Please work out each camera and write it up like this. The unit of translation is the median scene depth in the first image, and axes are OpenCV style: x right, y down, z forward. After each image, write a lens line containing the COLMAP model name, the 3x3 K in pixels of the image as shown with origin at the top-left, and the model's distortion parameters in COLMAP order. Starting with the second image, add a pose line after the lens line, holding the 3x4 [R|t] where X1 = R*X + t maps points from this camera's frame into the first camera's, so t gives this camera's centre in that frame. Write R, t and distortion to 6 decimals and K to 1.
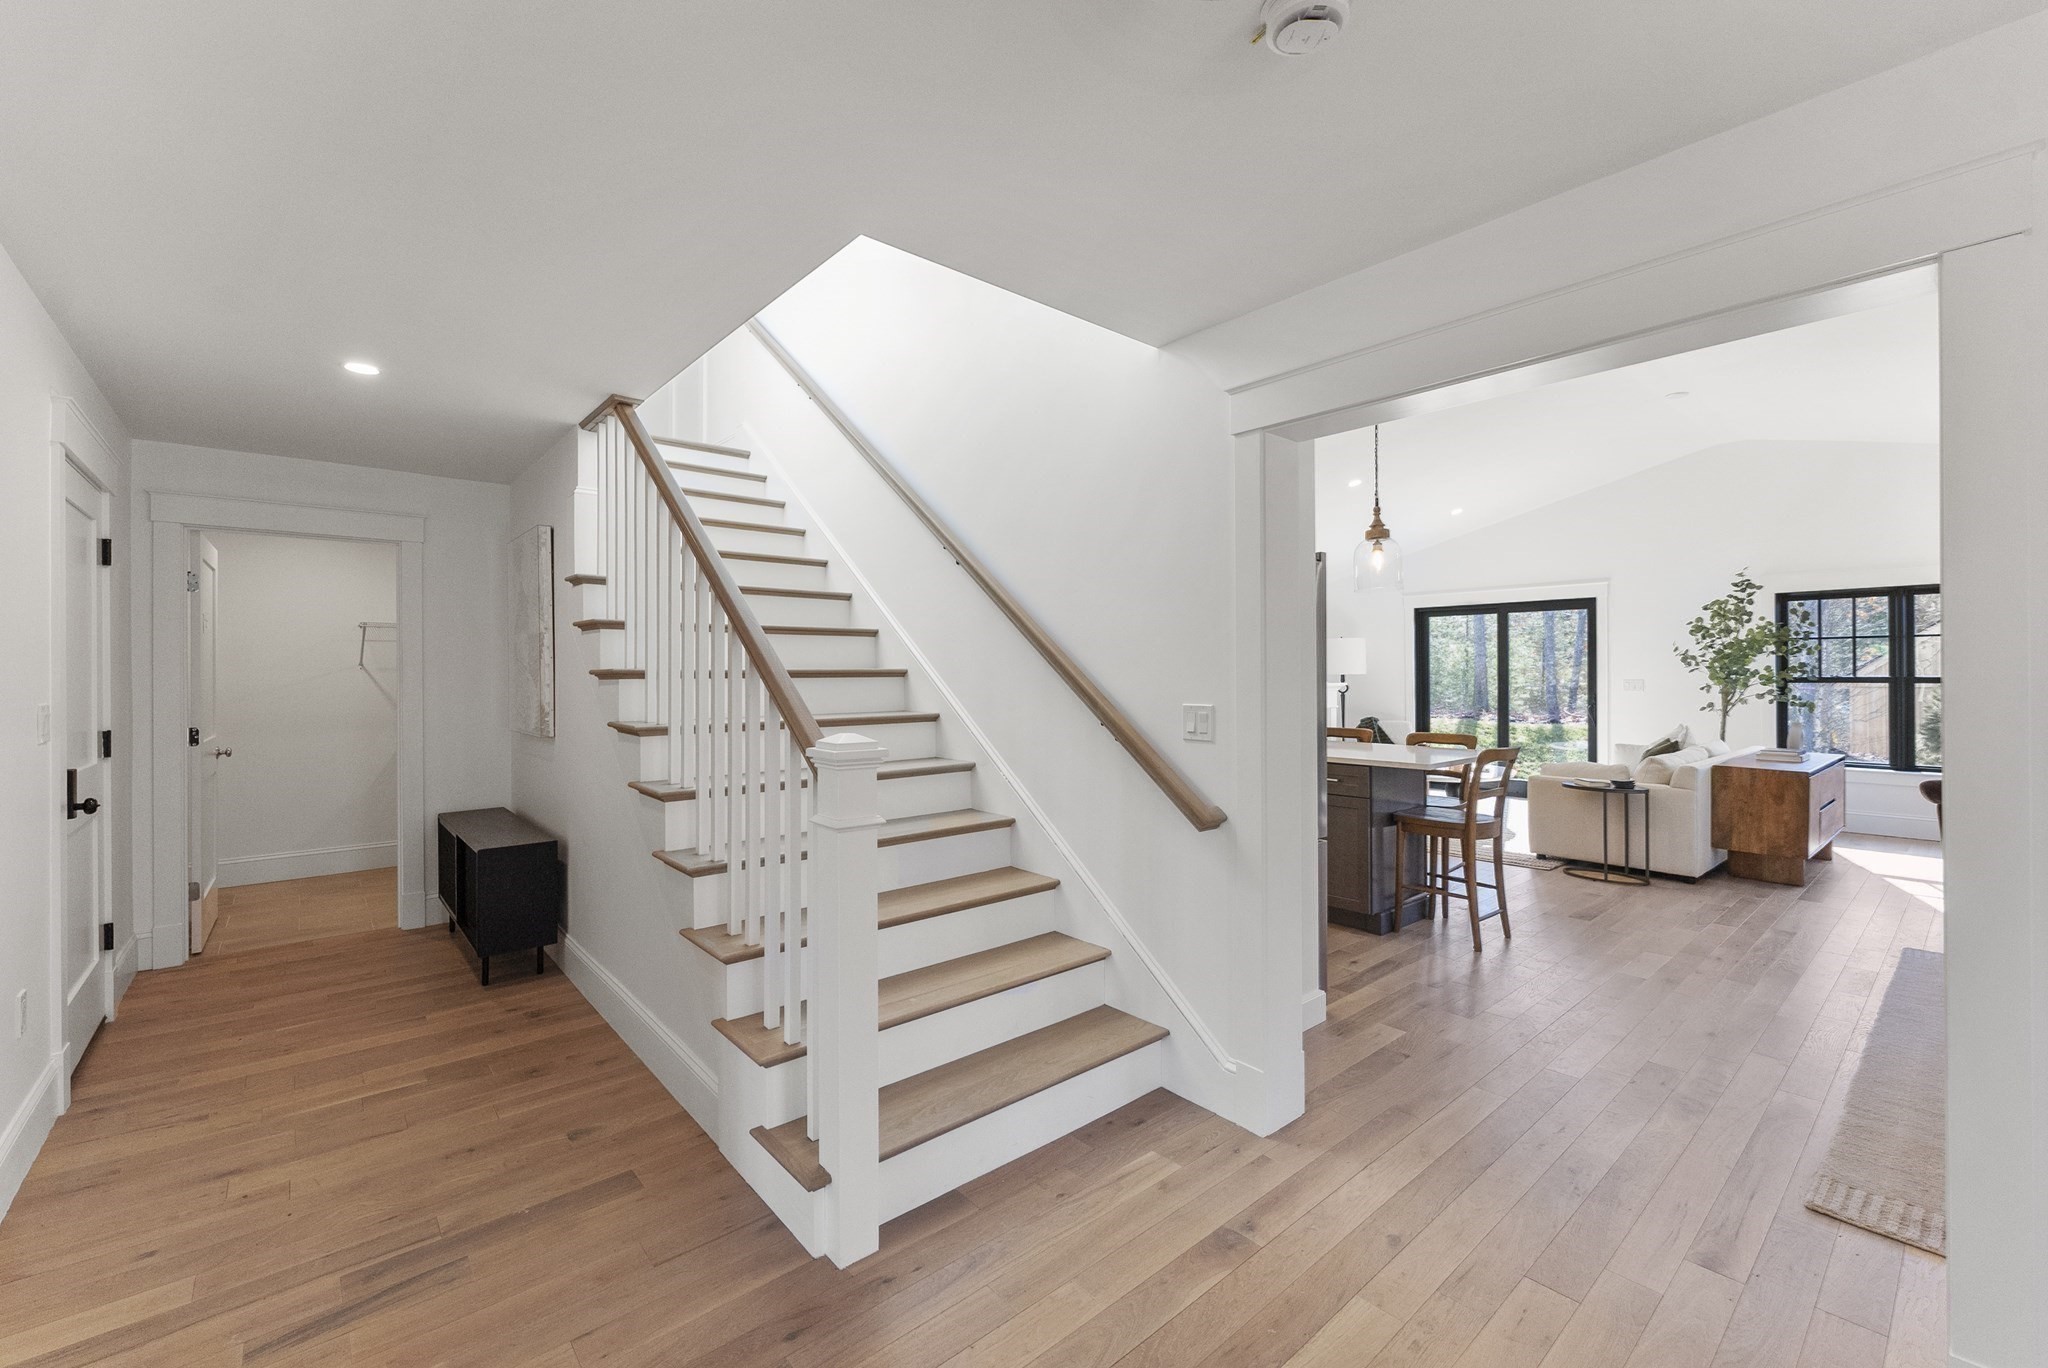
lens RADIAL K [[845.5, 0, 1009.9], [0, 845.5, 669.2], [0, 0, 1]] dist [0.000981, 0.000064]
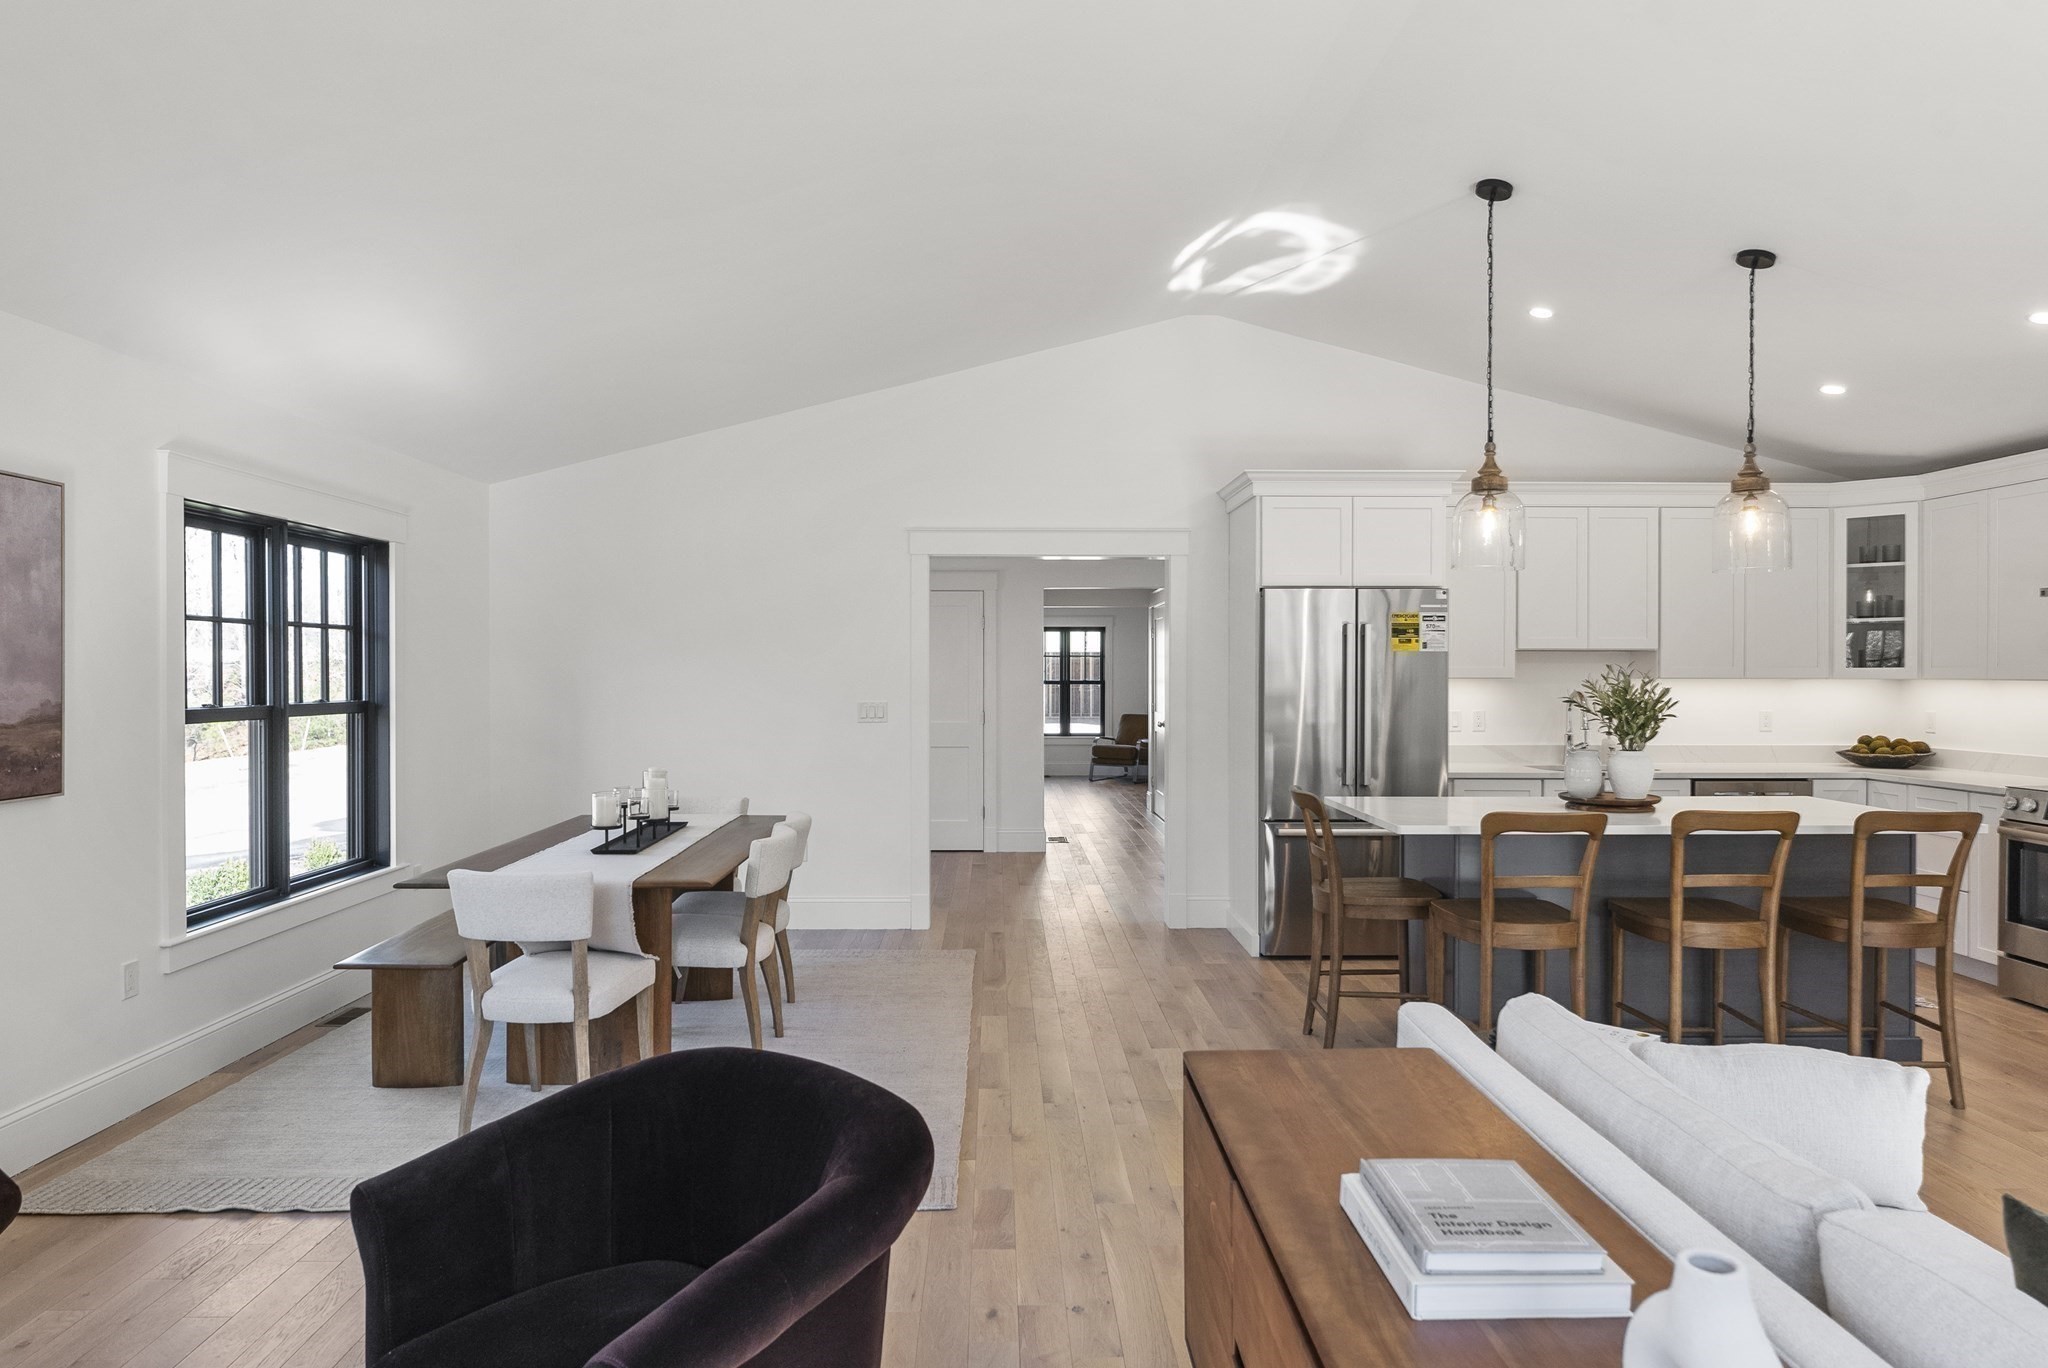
lens RADIAL K [[1247.7, 0, 1024.0], [0, 1247.7, 684.0], [0, 0, 1]] dist [0.004052, -0.002138]
pose [[-0.629455, 0.012850, -0.776931, 0.971517], [0.004491, 0.999907, 0.012900, -0.011195], [0.777024, 0.004631, -0.629454, 0.907020]]
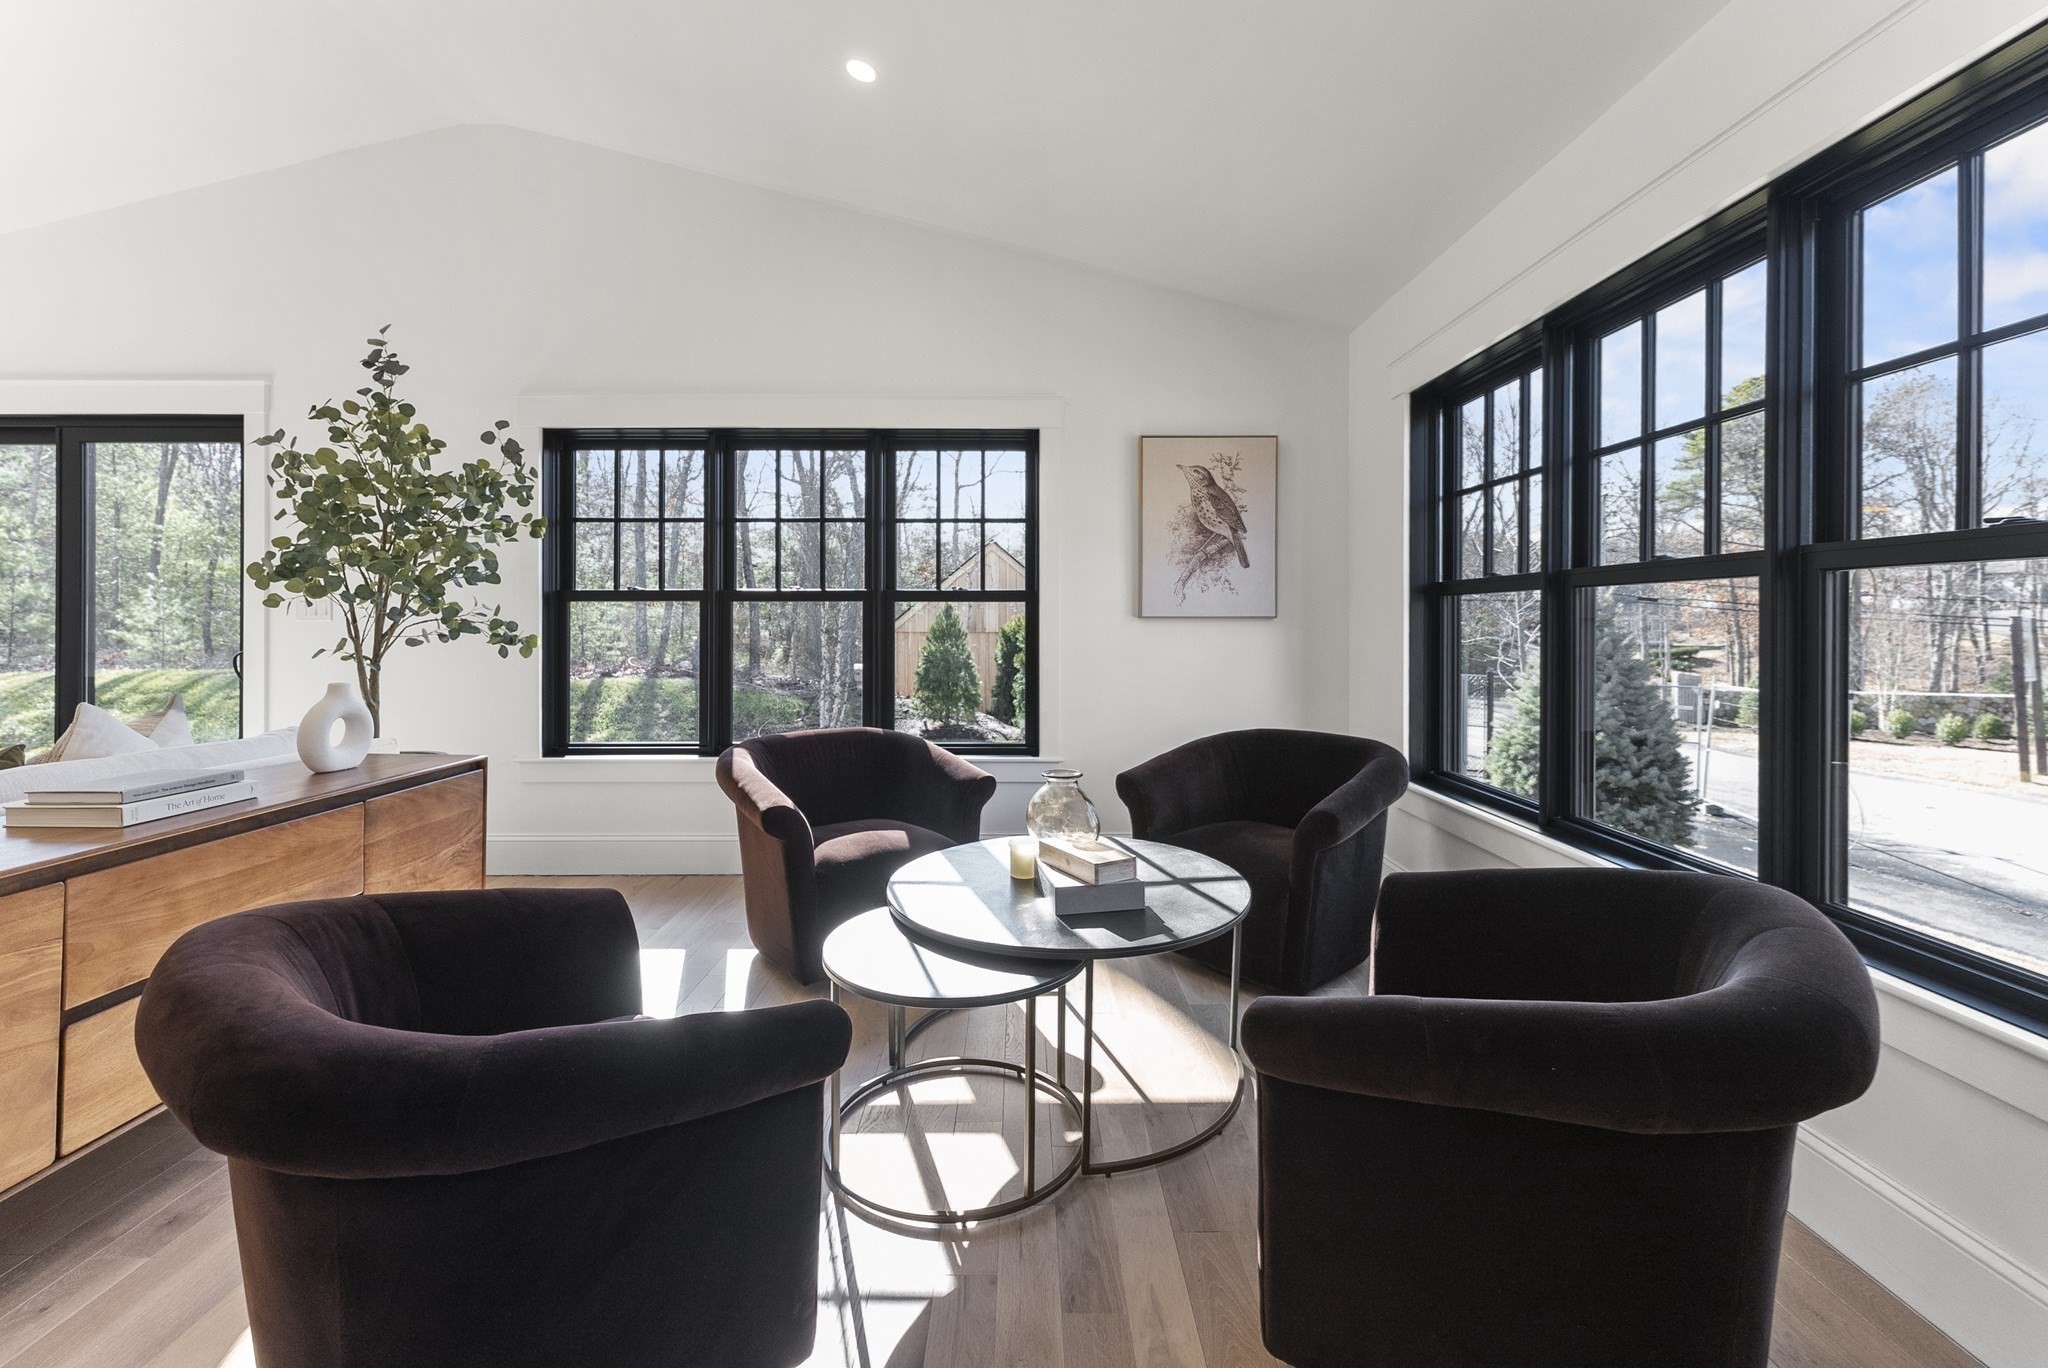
lens RADIAL K [[848.0, 0, 1021.1], [0, 848.0, 623.2], [0, 0, 1]] dist [0.001308, 0.000608]
pose [[0.646642, 0.005226, 0.762776, 0.737692], [-0.006026, 0.999980, -0.001743, 0.030456], [-0.762770, -0.003470, 0.646661, 0.464776]]
